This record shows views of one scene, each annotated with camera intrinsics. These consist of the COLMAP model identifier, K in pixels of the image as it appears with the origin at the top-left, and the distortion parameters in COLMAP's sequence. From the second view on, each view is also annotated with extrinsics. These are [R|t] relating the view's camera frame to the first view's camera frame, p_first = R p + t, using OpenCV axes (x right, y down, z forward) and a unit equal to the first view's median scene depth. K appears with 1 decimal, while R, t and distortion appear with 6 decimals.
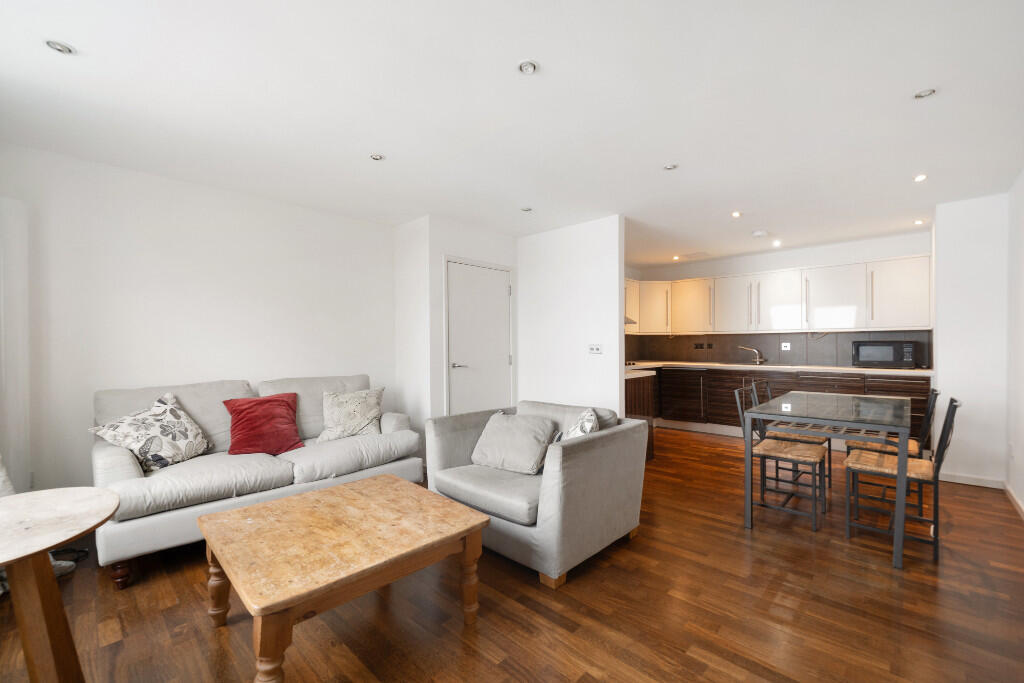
lens RADIAL K [[420.0, 0, 512.0], [0, 420.0, 341.5], [0, 0, 1]] dist [-0.000830, -0.000014]
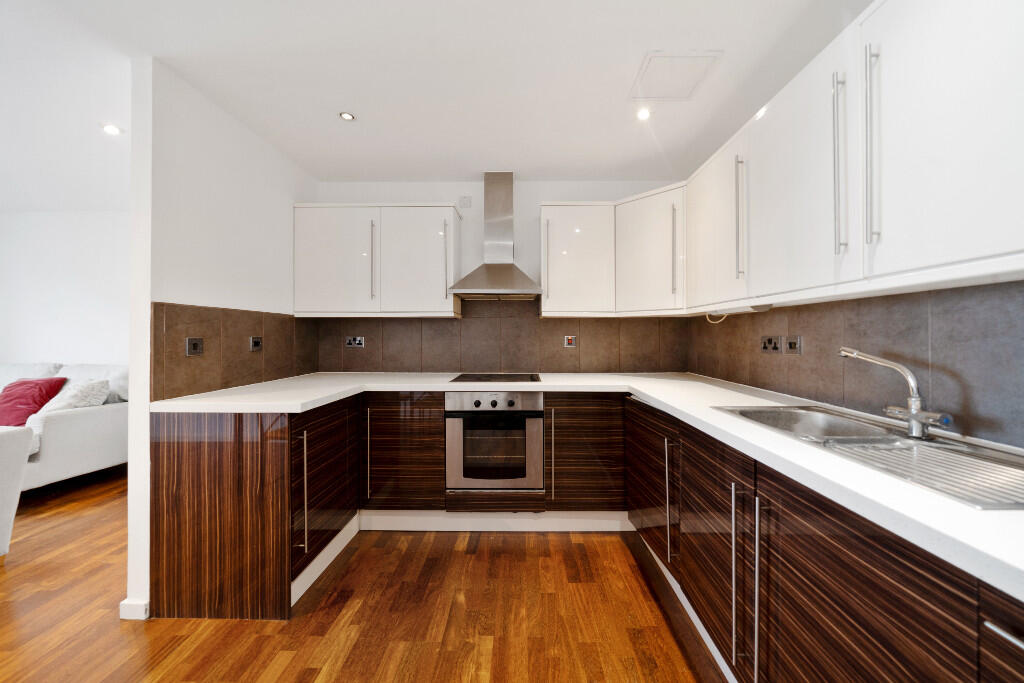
lens RADIAL K [[361.8, 0, 516.3], [0, 361.8, 332.6], [0, 0, 1]] dist [-0.000172, -0.000033]
pose [[0.677778, -0.002473, -0.735263, 0.684216], [-0.000369, 0.999993, -0.003704, 0.003656], [0.735267, 0.002781, 0.677772, 0.849761]]
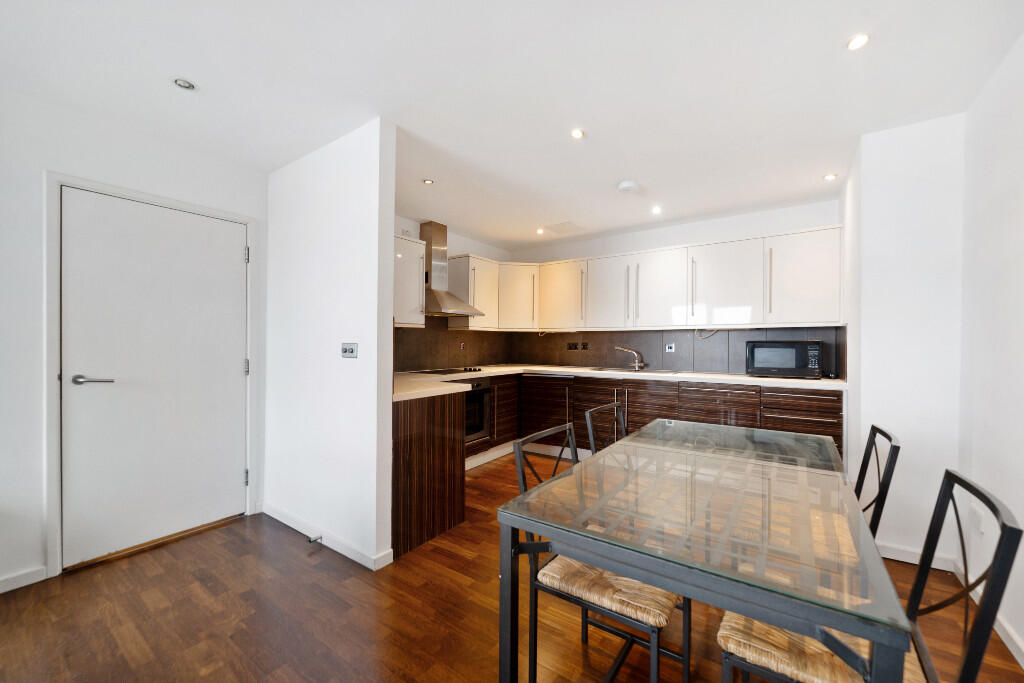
lens RADIAL K [[399.4, 0, 512.0], [0, 399.4, 341.5], [0, 0, 1]] dist [0.000418, 0.000114]
pose [[0.989348, 0.008363, 0.145327, 0.290211], [-0.008632, 0.999962, 0.001220, 0.002563], [-0.145312, -0.002462, 0.989383, 0.350618]]
